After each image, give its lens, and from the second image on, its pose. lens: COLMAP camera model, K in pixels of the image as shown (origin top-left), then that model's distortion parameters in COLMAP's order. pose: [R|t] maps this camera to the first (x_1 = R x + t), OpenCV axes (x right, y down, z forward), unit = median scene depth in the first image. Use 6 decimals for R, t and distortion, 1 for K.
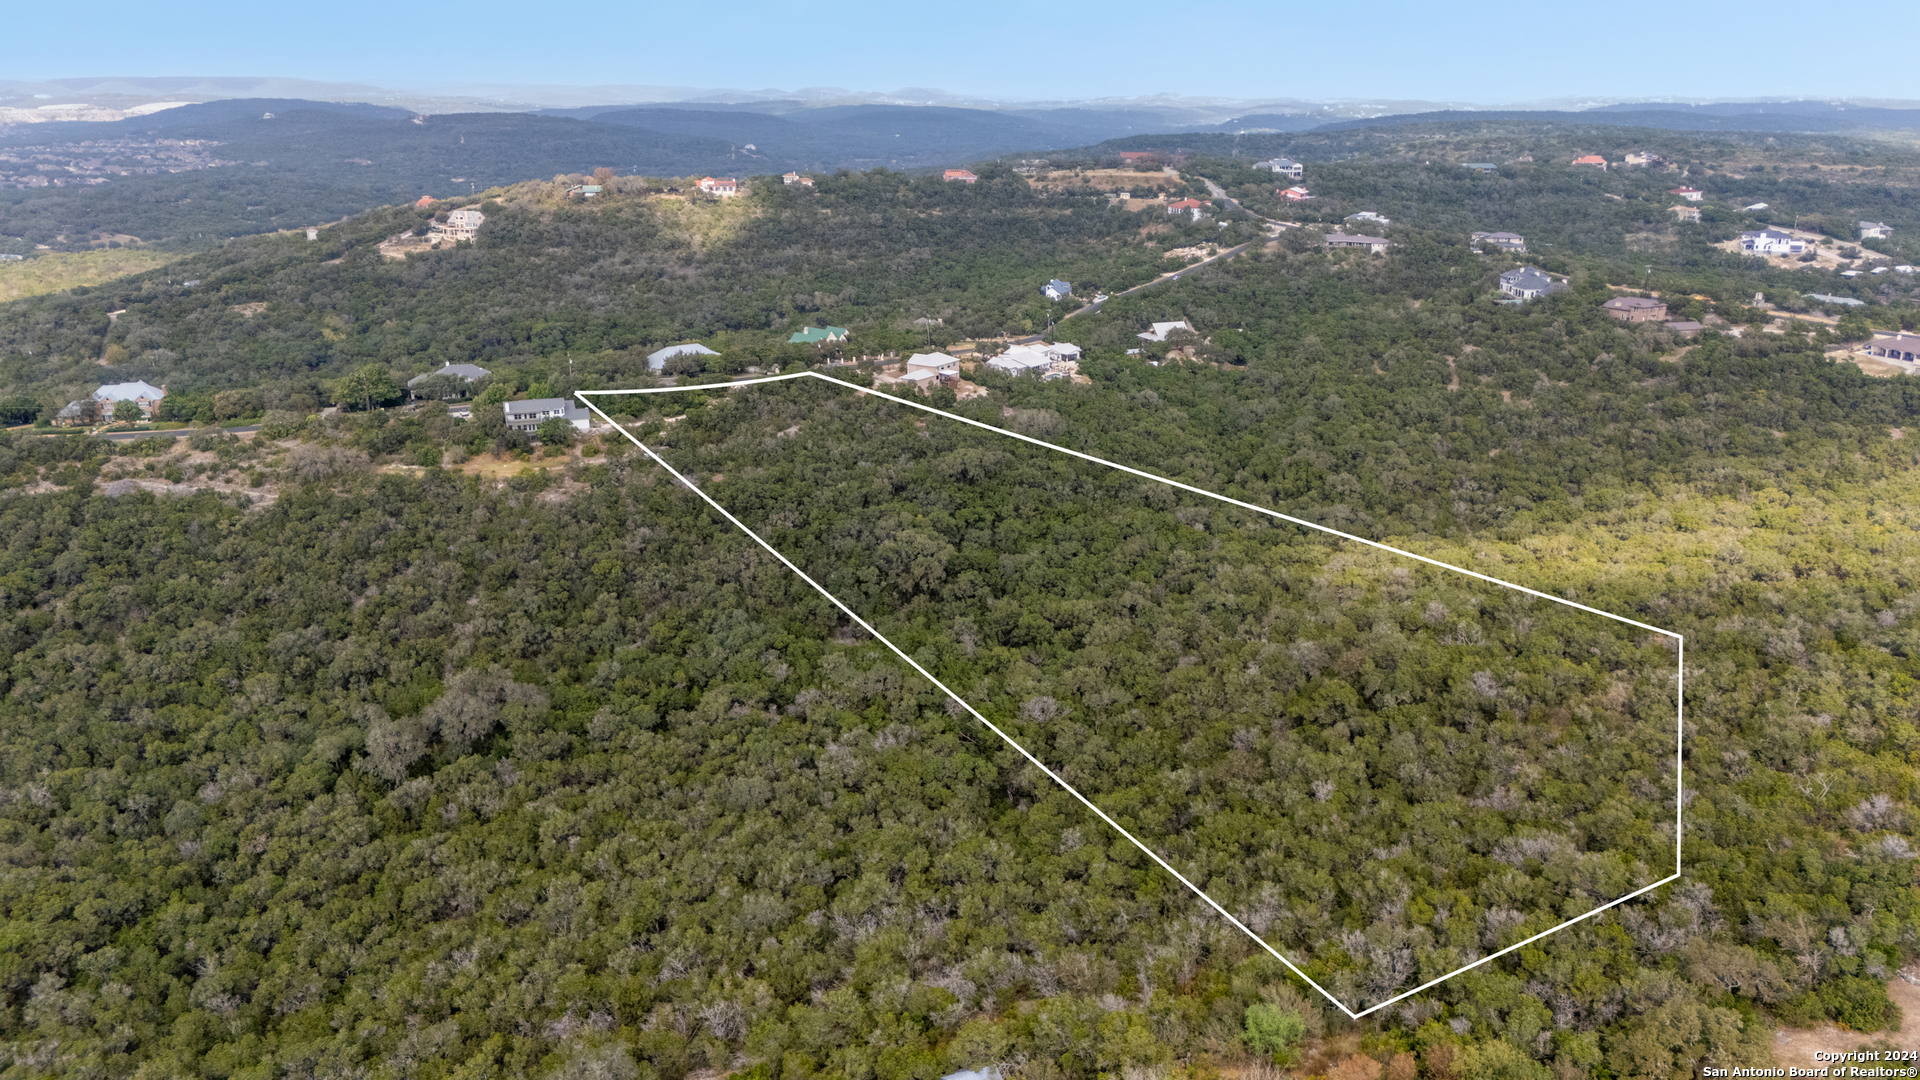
lens RADIAL K [[1415.3, 0, 977.8], [0, 1415.3, 547.6], [0, 0, 1]] dist [0.067850, -0.067819]
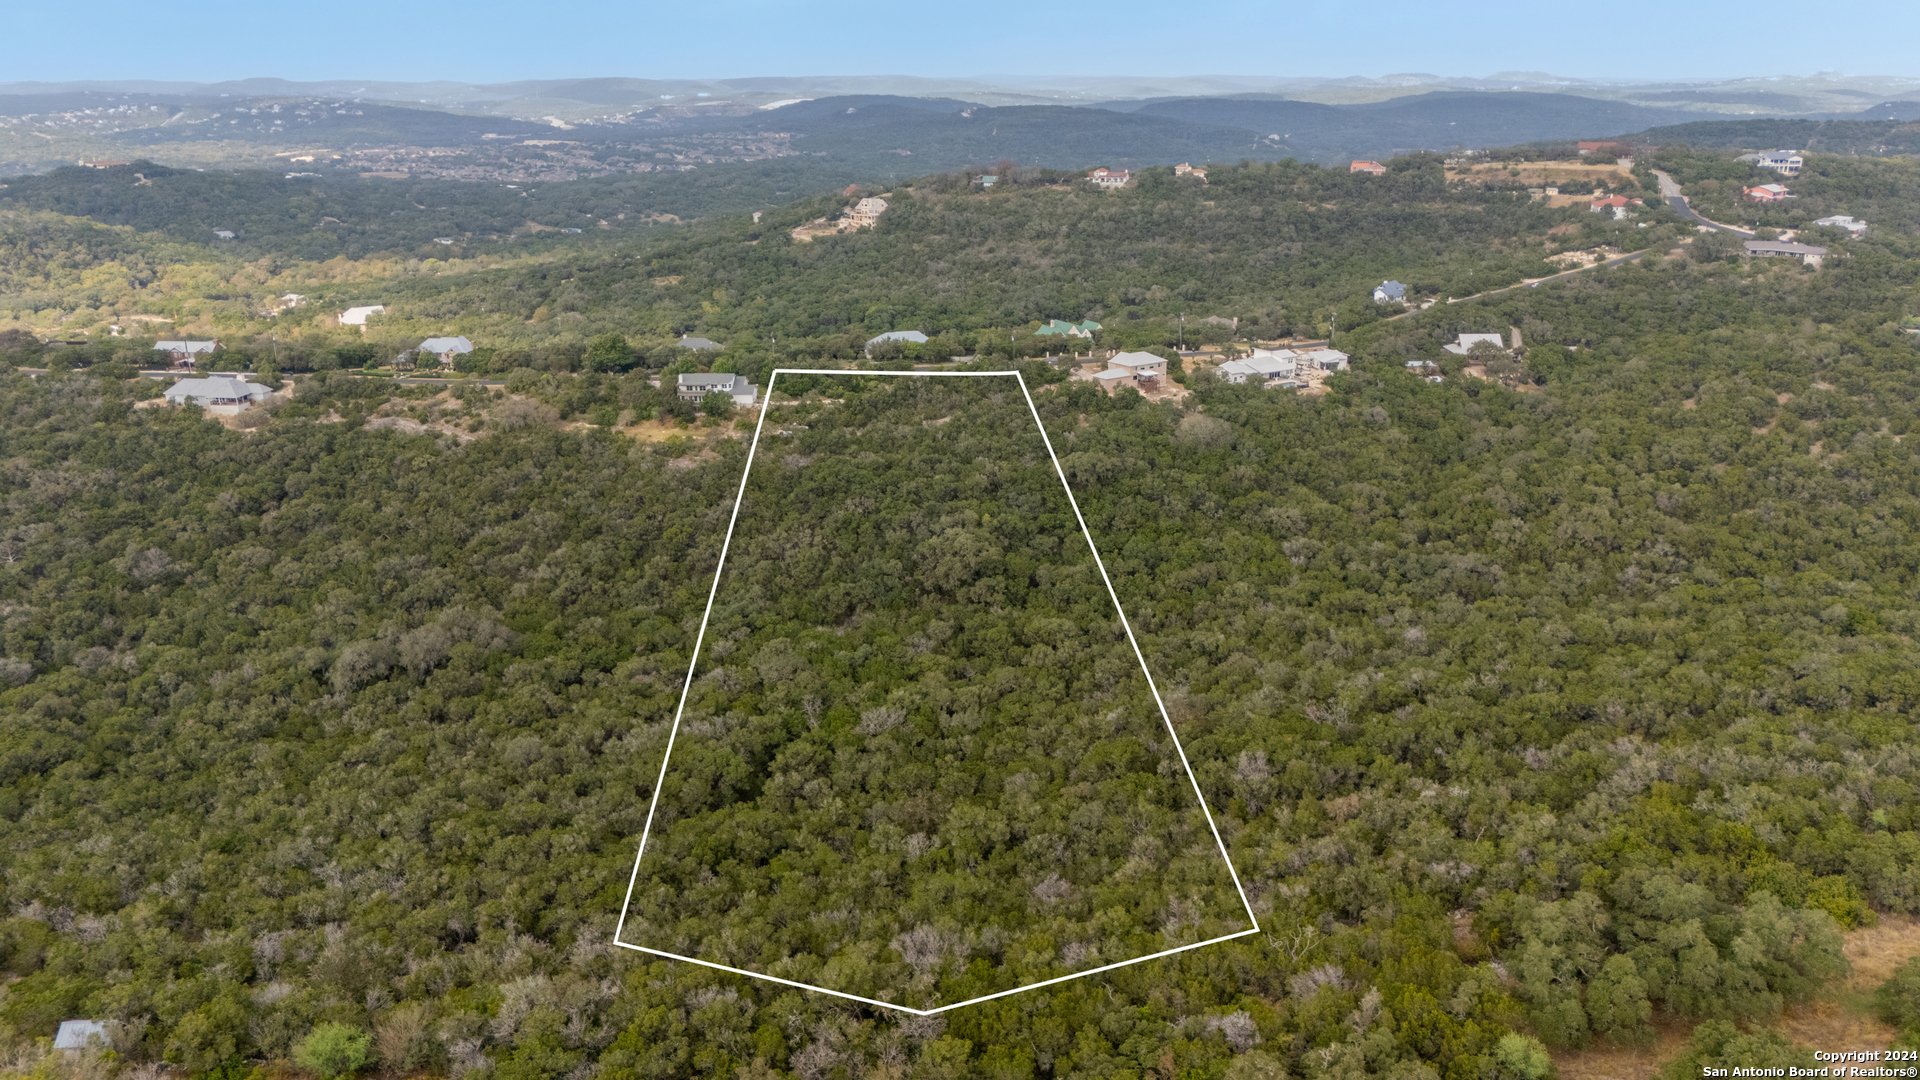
lens RADIAL K [[1415.3, 0, 950.5], [0, 1415.3, 545.0], [0, 0, 1]] dist [0.067850, -0.067819]
pose [[0.920636, 0.110826, -0.374362, 0.131328], [-0.108994, 0.993699, 0.026135, -0.010775], [0.374899, 0.016742, 0.926914, 0.034657]]
